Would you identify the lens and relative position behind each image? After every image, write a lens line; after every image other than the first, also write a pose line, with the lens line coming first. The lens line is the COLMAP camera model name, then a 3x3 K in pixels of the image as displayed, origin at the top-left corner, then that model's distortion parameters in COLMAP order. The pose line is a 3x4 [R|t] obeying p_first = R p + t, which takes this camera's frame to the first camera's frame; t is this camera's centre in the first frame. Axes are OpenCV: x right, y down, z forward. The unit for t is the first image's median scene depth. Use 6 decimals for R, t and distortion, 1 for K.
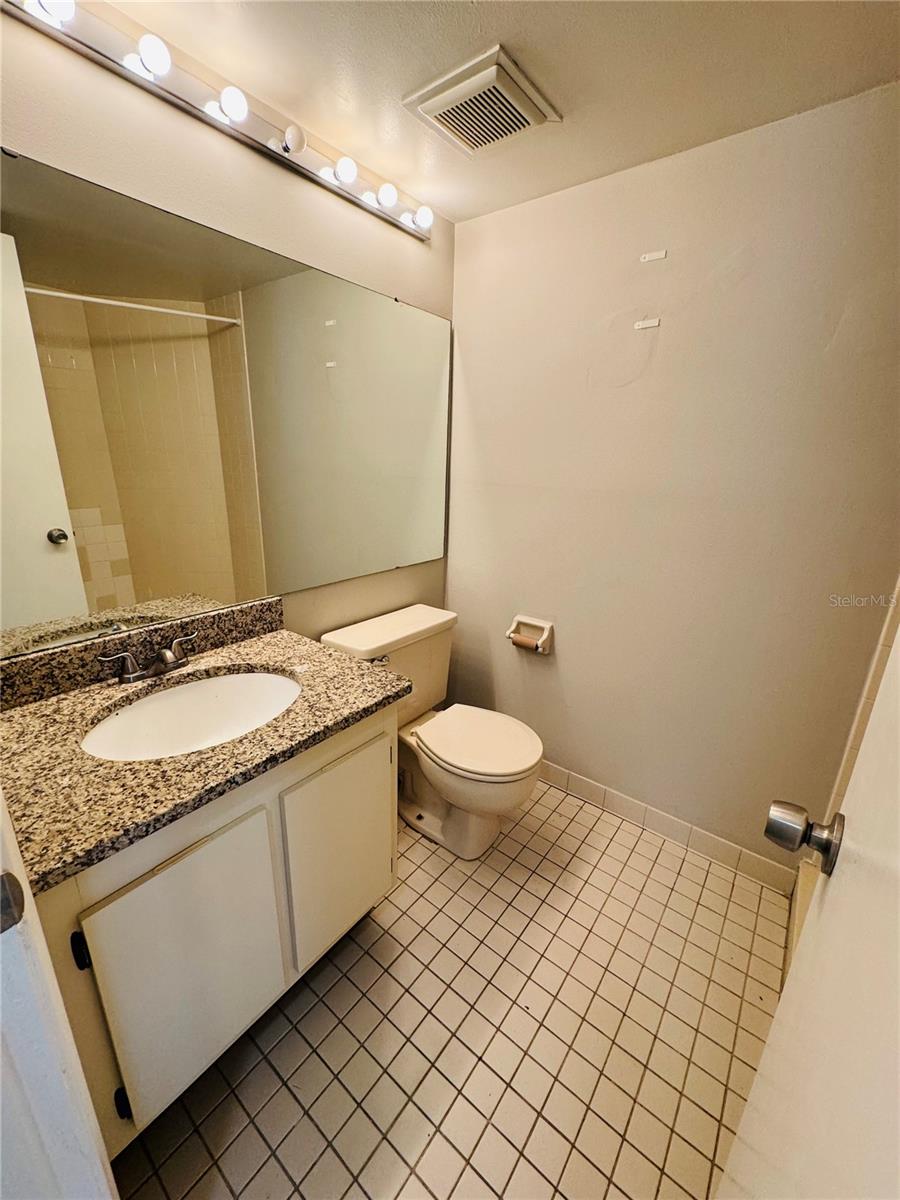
lens RADIAL K [[476.3, 0, 450.0], [0, 476.3, 600.0], [0, 0, 1]] dist [-0.001517, -0.000180]
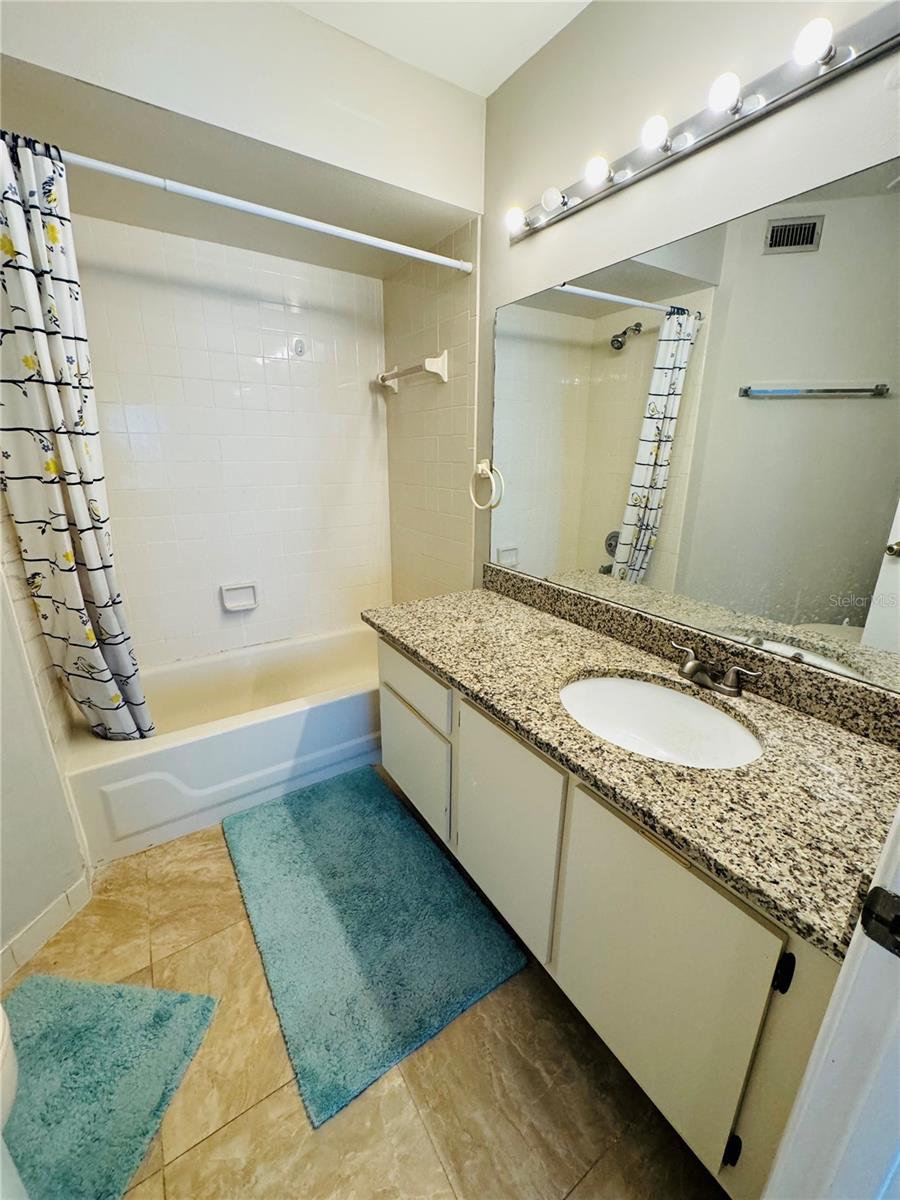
lens RADIAL K [[476.3, 0, 450.0], [0, 476.3, 600.0], [0, 0, 1]] dist [-0.001517, -0.000180]
pose [[-0.317937, 0.251482, -0.914152, 0.434657], [-0.291818, 0.891419, 0.346720, -0.195296], [0.902086, 0.377001, -0.210028, 0.641815]]
